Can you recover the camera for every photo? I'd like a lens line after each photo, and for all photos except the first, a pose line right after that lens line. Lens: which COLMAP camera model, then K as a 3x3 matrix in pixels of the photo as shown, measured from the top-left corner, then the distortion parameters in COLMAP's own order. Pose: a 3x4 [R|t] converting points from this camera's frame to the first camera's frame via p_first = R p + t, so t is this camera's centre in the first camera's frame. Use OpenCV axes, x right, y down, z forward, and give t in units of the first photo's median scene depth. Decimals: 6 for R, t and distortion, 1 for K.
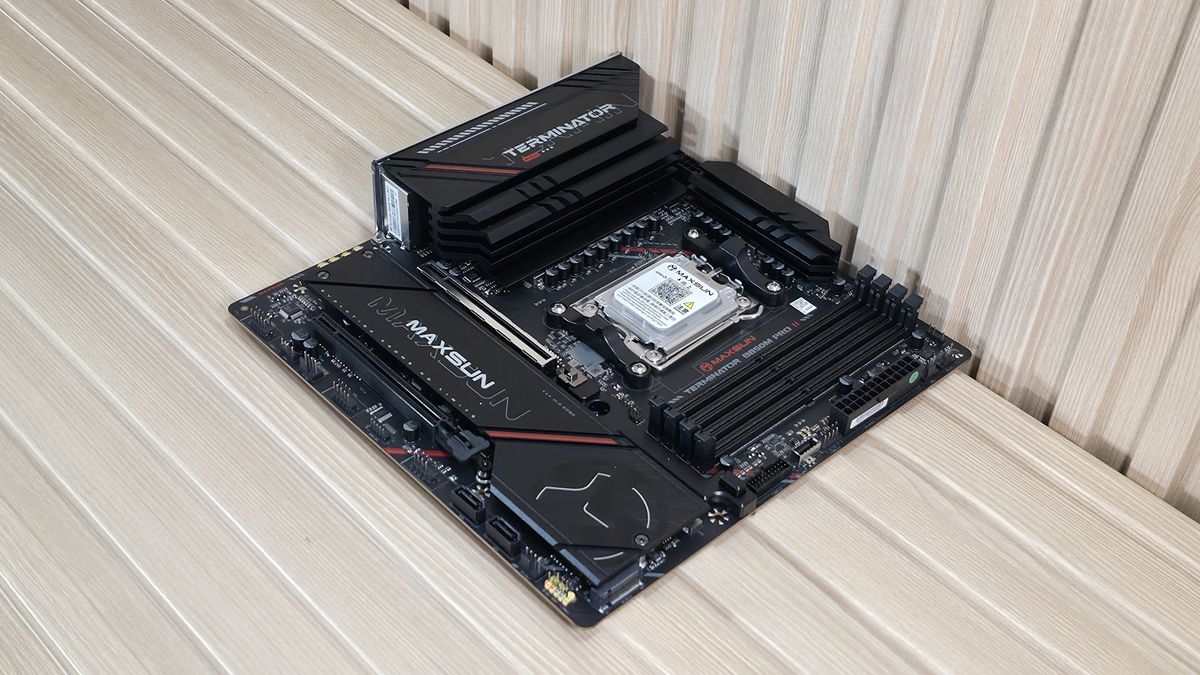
lens RADIAL K [[1545.1, 0, 620.1], [0, 1545.1, 301.9], [0, 0, 1]] dist [0.295899, -0.743298]
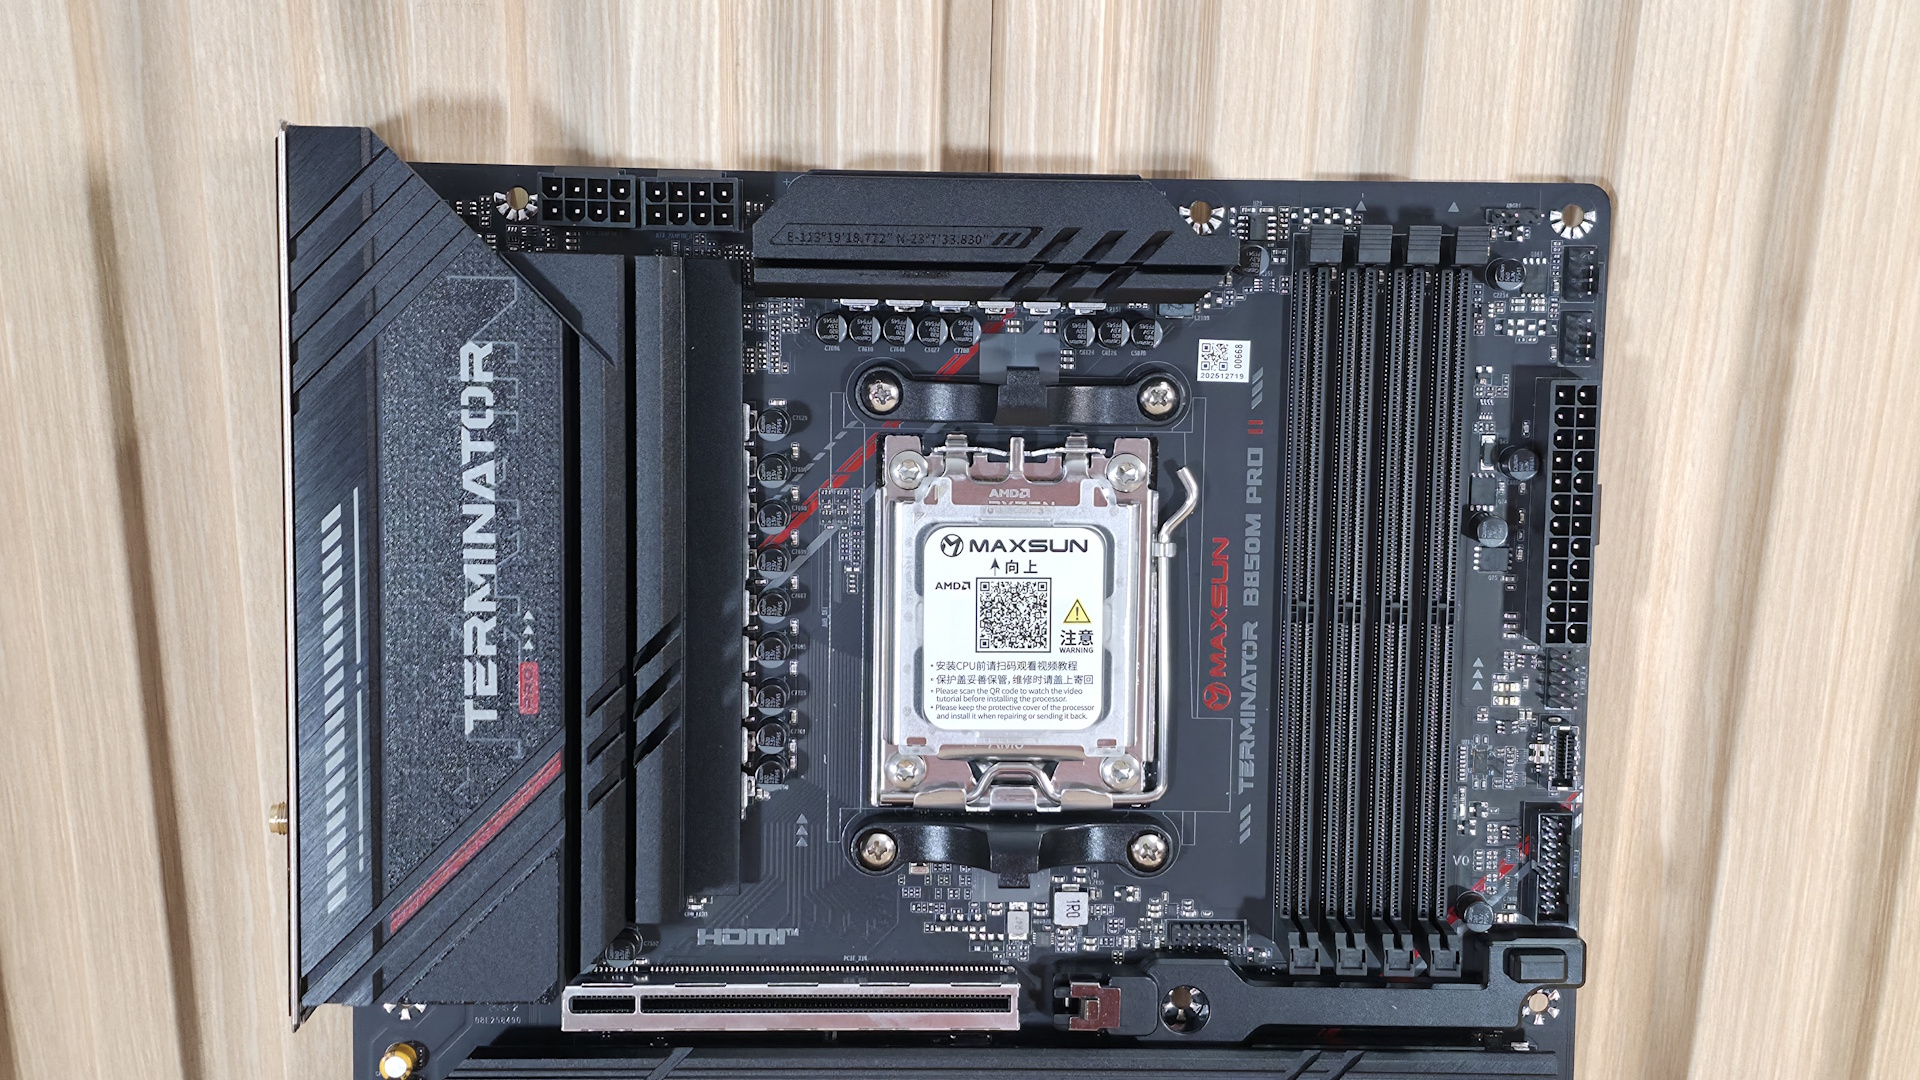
lens RADIAL K [[2687.4, 0, 1018.0], [0, 2687.4, 591.2], [0, 0, 1]] dist [0.273247, -0.890337]
pose [[0.699846, -0.705485, -0.111832, 0.121303], [0.458328, 0.323436, 0.827844, -0.619776], [-0.547861, -0.630619, 0.549699, 0.620558]]
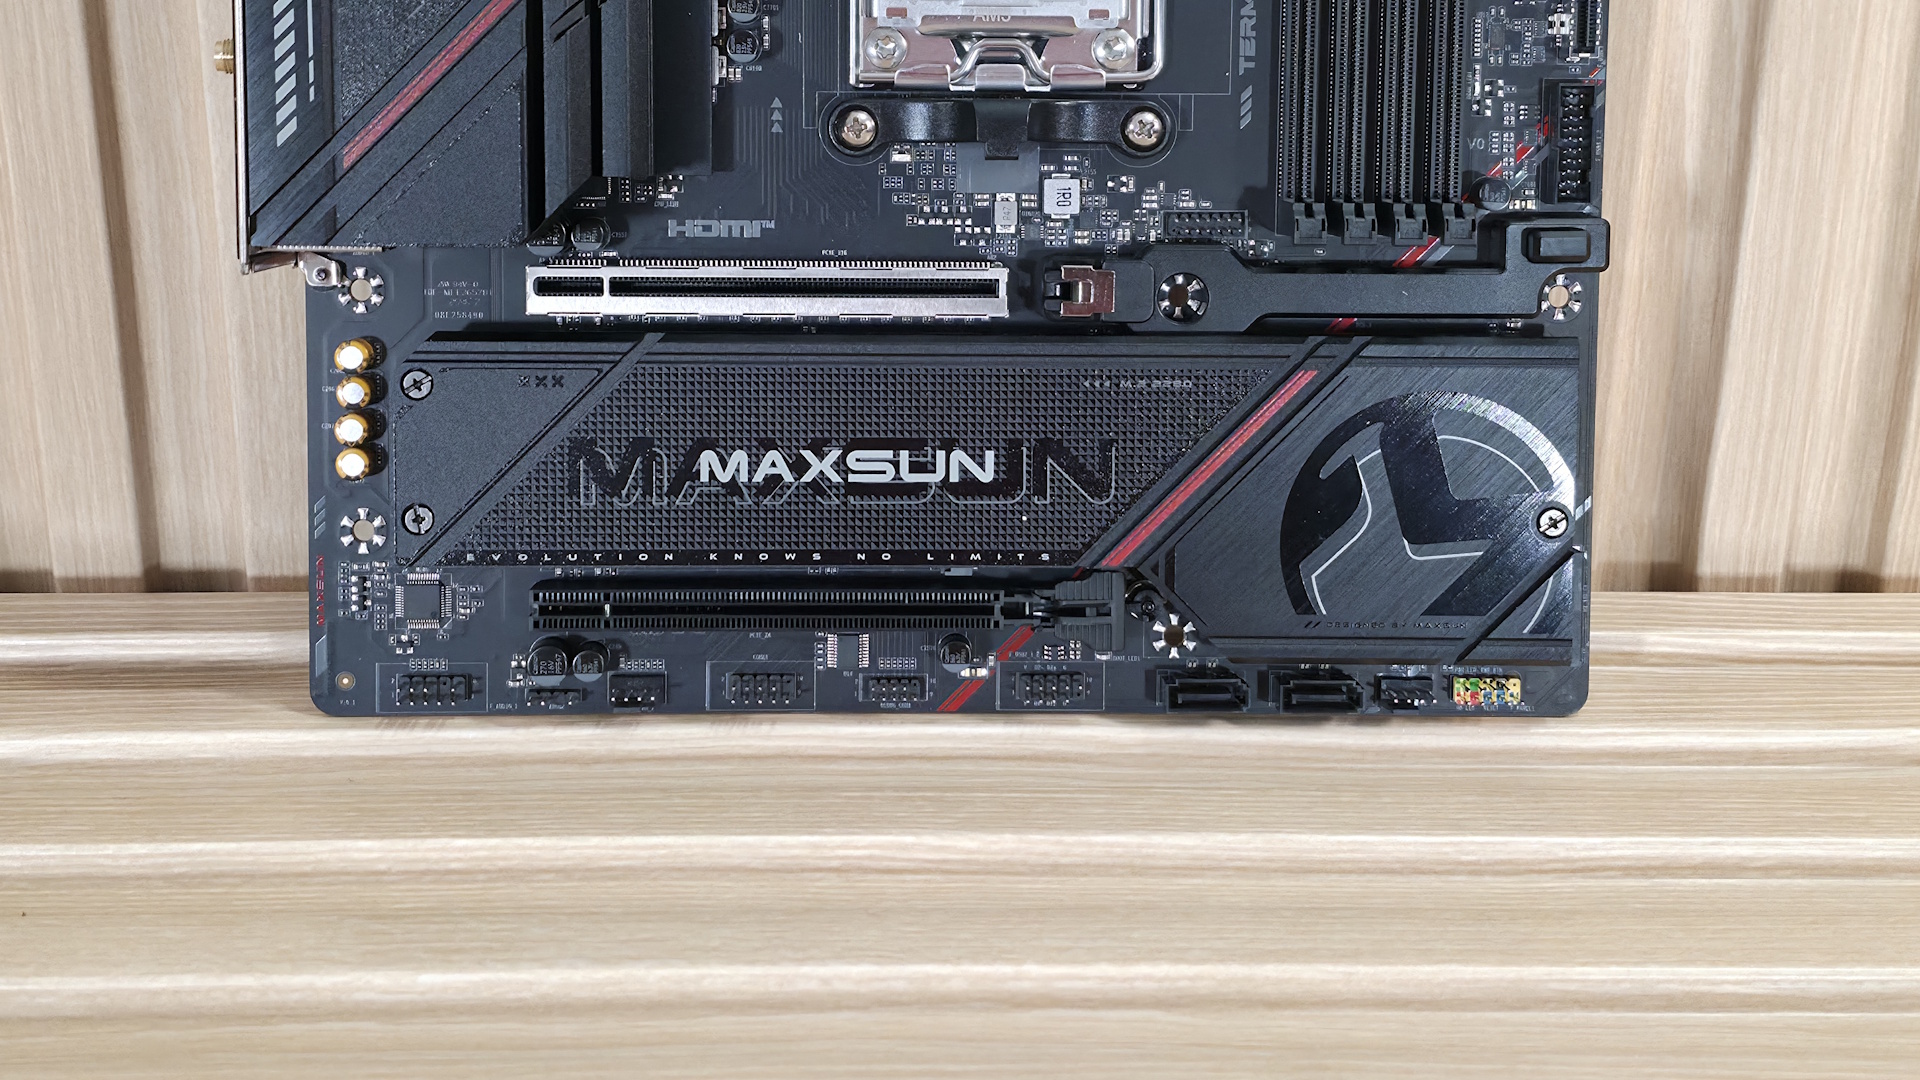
lens RADIAL K [[2738.6, 0, 958.8], [0, 2738.6, 379.3], [0, 0, 1]] dist [0.293289, -1.018434]
pose [[0.693096, -0.714262, -0.097198, 0.001317], [0.469175, 0.344625, 0.813086, -0.545900], [-0.547260, -0.609149, 0.573973, 0.539477]]
